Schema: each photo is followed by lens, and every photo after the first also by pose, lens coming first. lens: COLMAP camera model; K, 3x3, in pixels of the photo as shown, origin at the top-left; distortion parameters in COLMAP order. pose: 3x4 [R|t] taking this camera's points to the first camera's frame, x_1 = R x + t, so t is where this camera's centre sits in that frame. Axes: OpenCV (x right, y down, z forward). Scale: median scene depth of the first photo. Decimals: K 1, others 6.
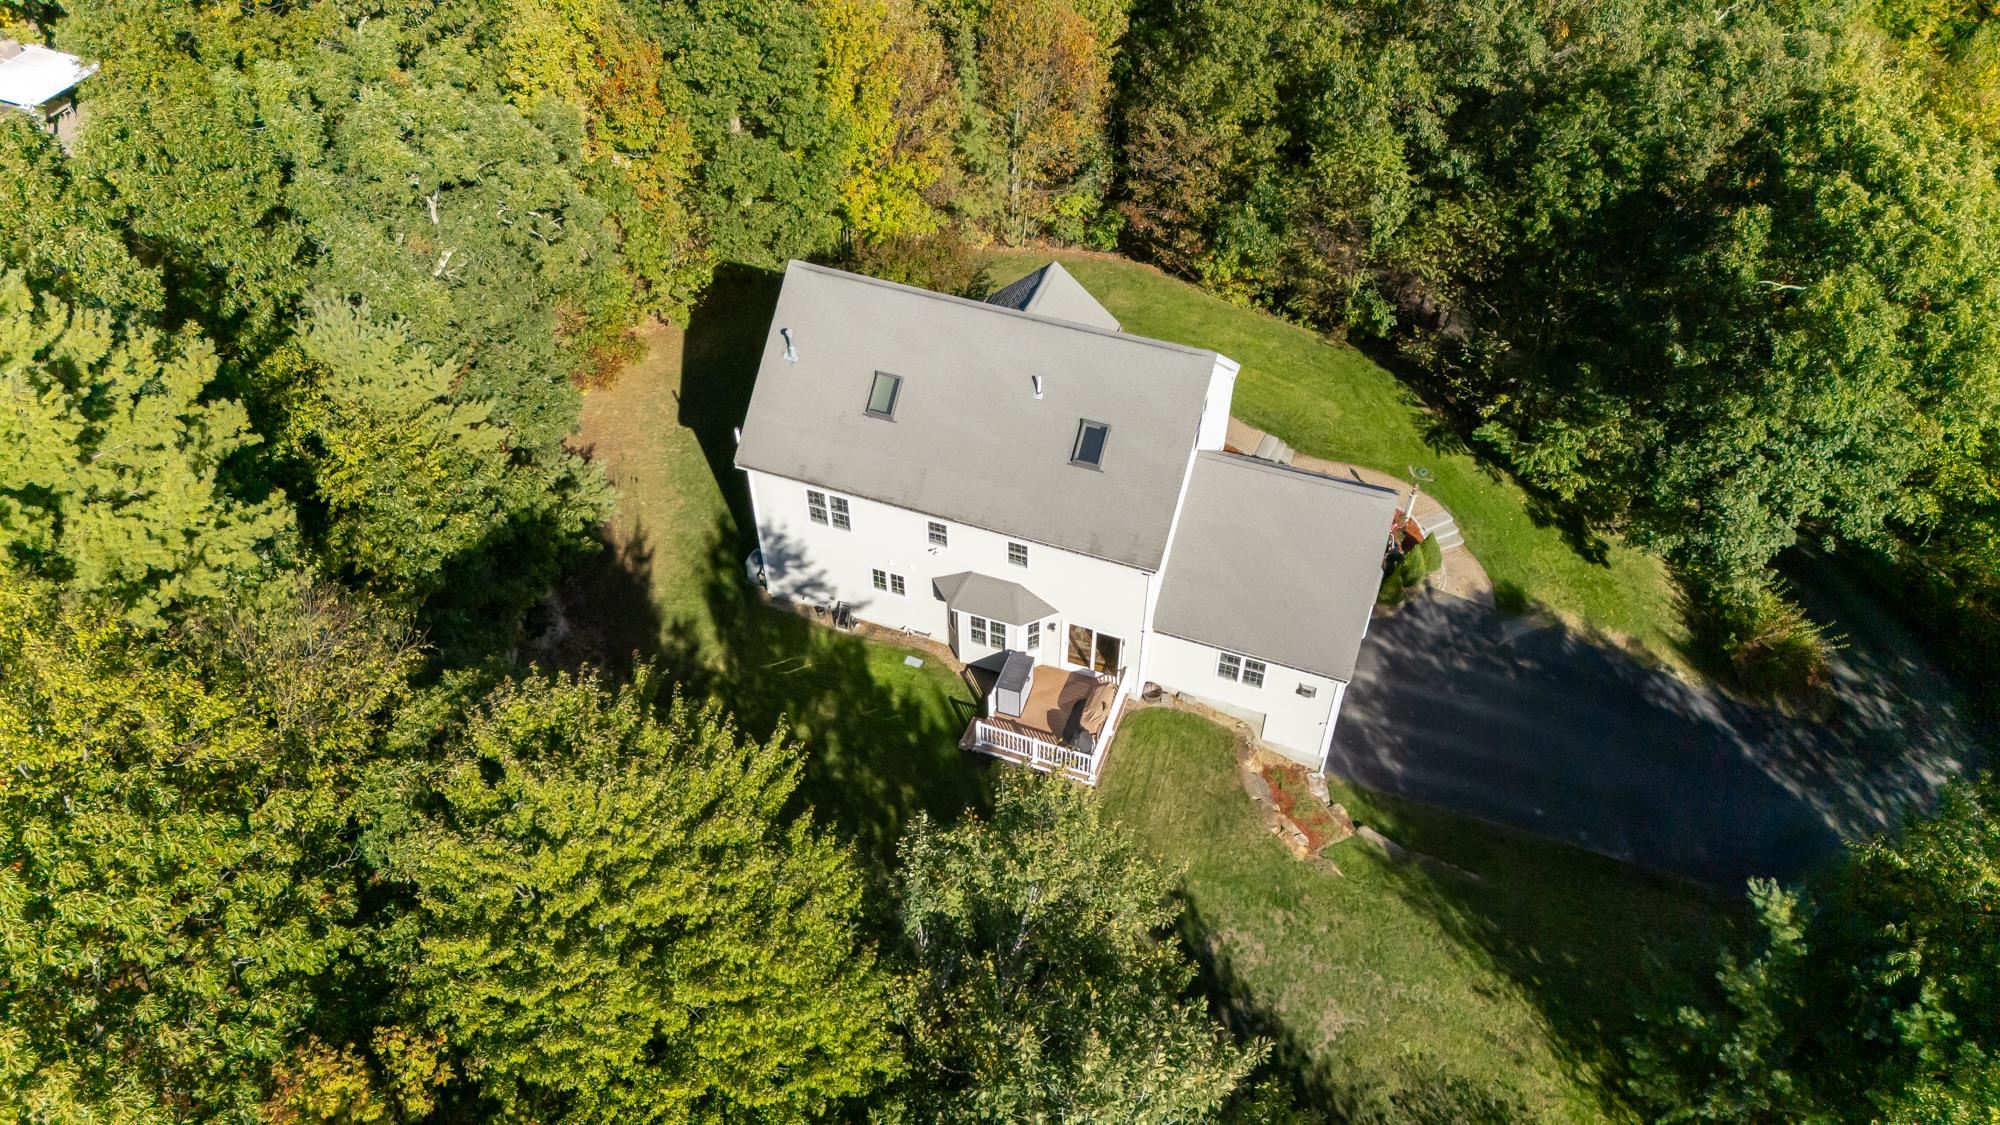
lens RADIAL K [[1446.5, 0, 1002.6], [0, 1446.5, 525.6], [0, 0, 1]] dist [0.025582, -0.000158]
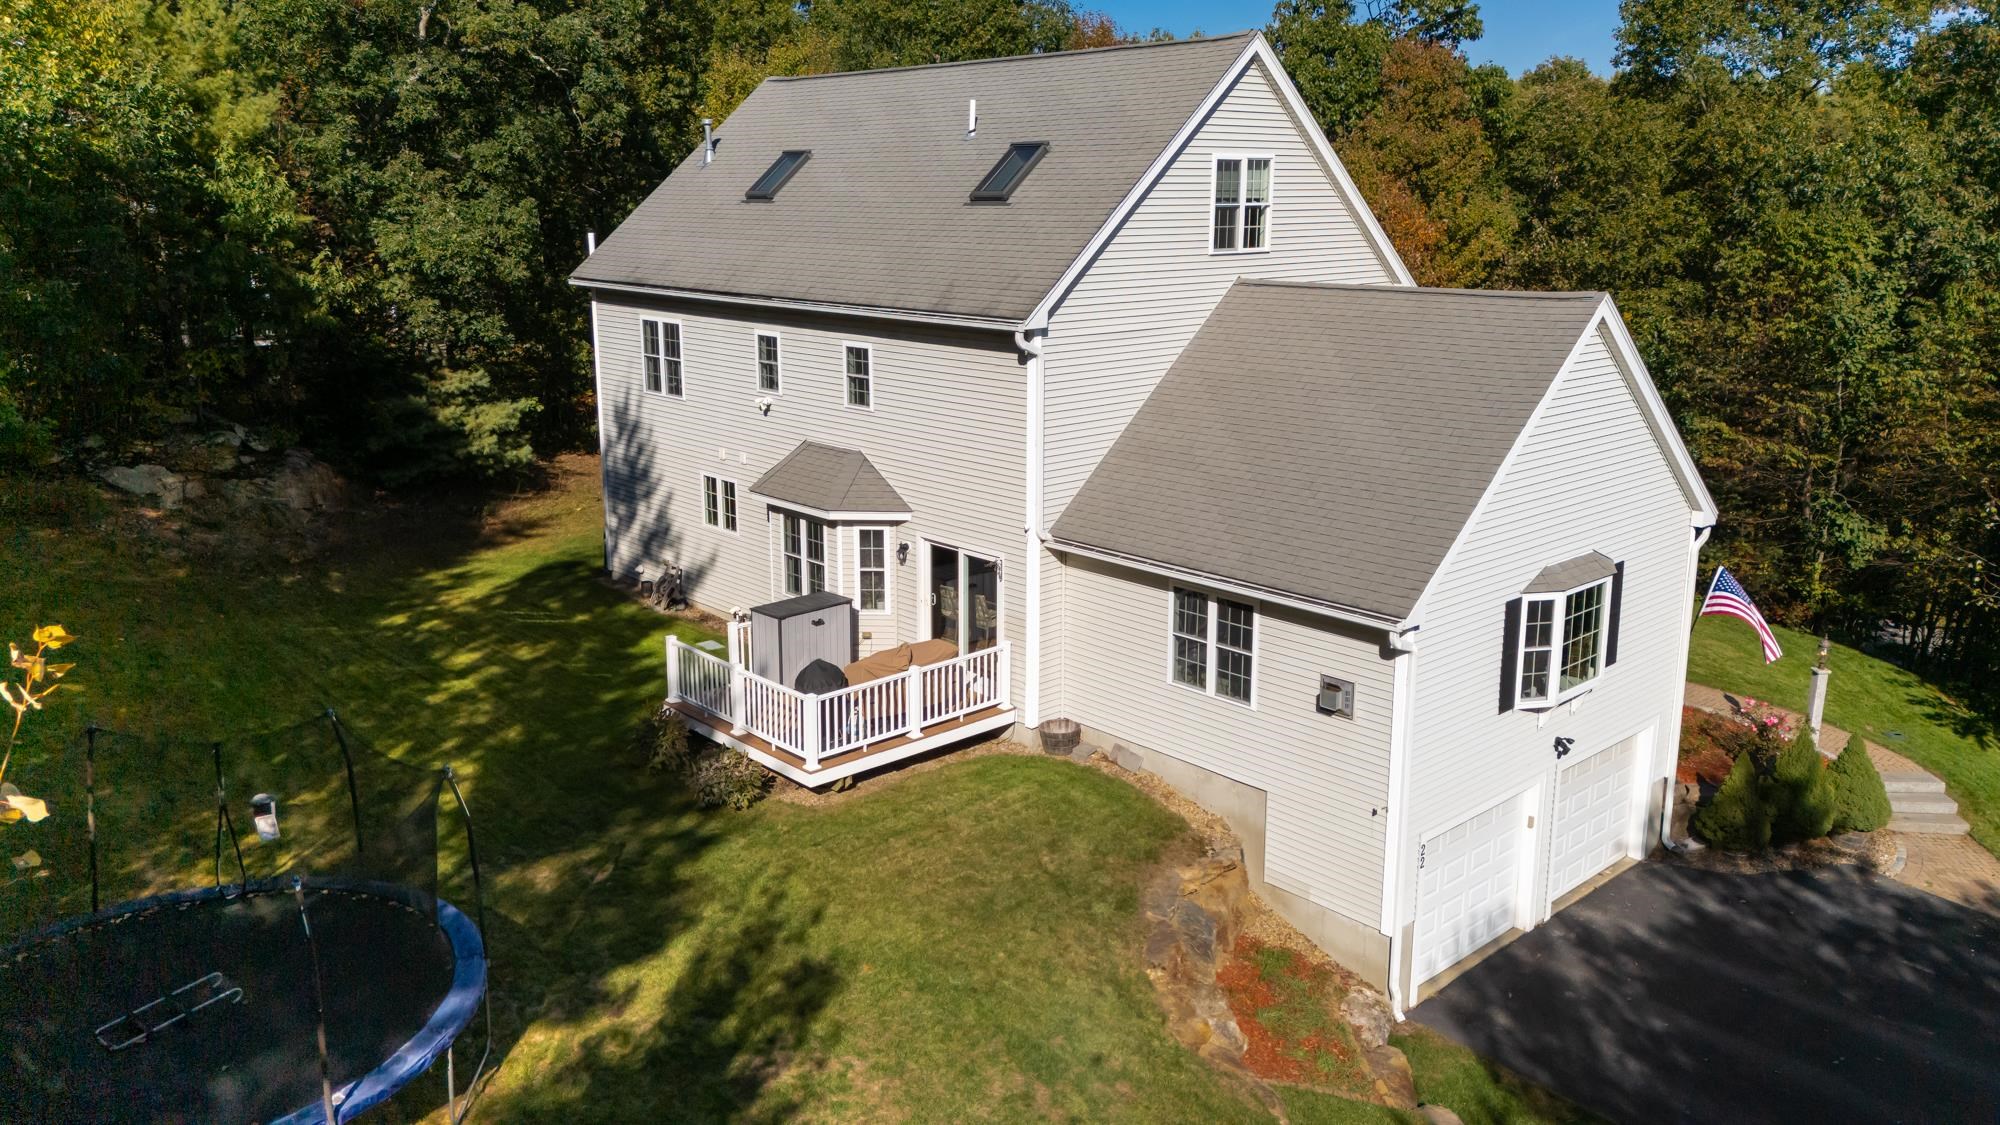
lens RADIAL K [[1459.5, 0, 972.4], [0, 1459.5, 524.6], [0, 0, 1]] dist [0.071058, 0.001817]
pose [[0.880723, 0.104650, -0.461926, 0.296960], [-0.332196, 0.831656, -0.444964, 0.285432], [0.337598, 0.545340, 0.767223, 0.589624]]
